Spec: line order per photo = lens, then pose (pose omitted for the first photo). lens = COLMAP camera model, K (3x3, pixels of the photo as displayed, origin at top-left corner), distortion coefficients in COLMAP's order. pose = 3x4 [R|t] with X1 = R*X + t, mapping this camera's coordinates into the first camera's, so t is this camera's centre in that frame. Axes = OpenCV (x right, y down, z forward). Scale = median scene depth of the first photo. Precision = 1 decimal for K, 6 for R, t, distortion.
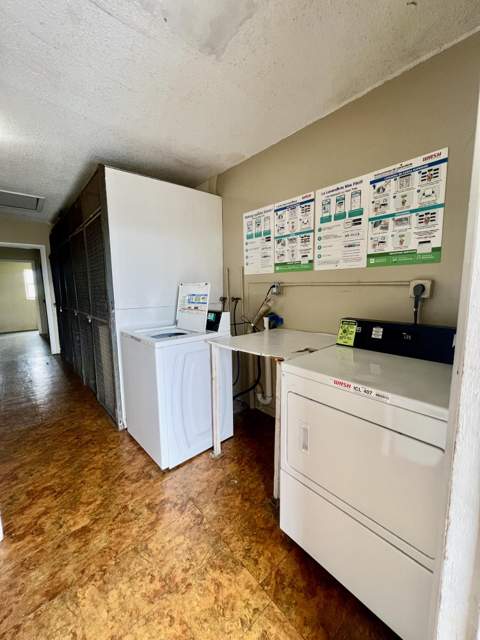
lens RADIAL K [[252.0, 0, 240.5], [0, 252.0, 317.8], [0, 0, 1]] dist [-0.012363, -0.000198]
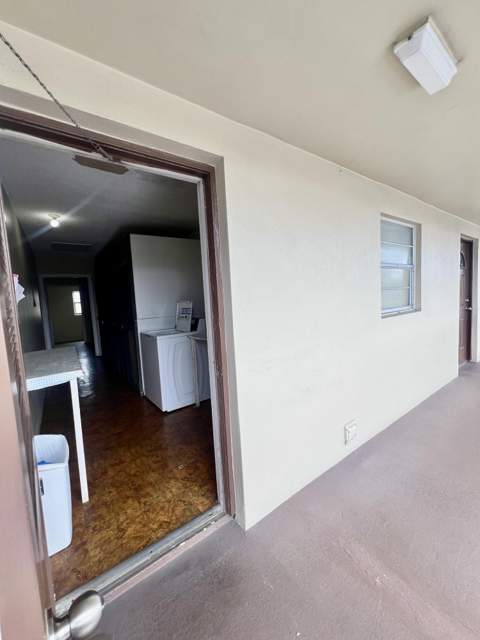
lens RADIAL K [[252.0, 0, 239.3], [0, 252.0, 320.5], [0, 0, 1]] dist [-0.012363, -0.000198]
pose [[0.993711, -0.027557, -0.108533, 0.353962], [0.024079, 0.999158, -0.033220, 0.048538], [0.109357, 0.030397, 0.993538, -0.576568]]
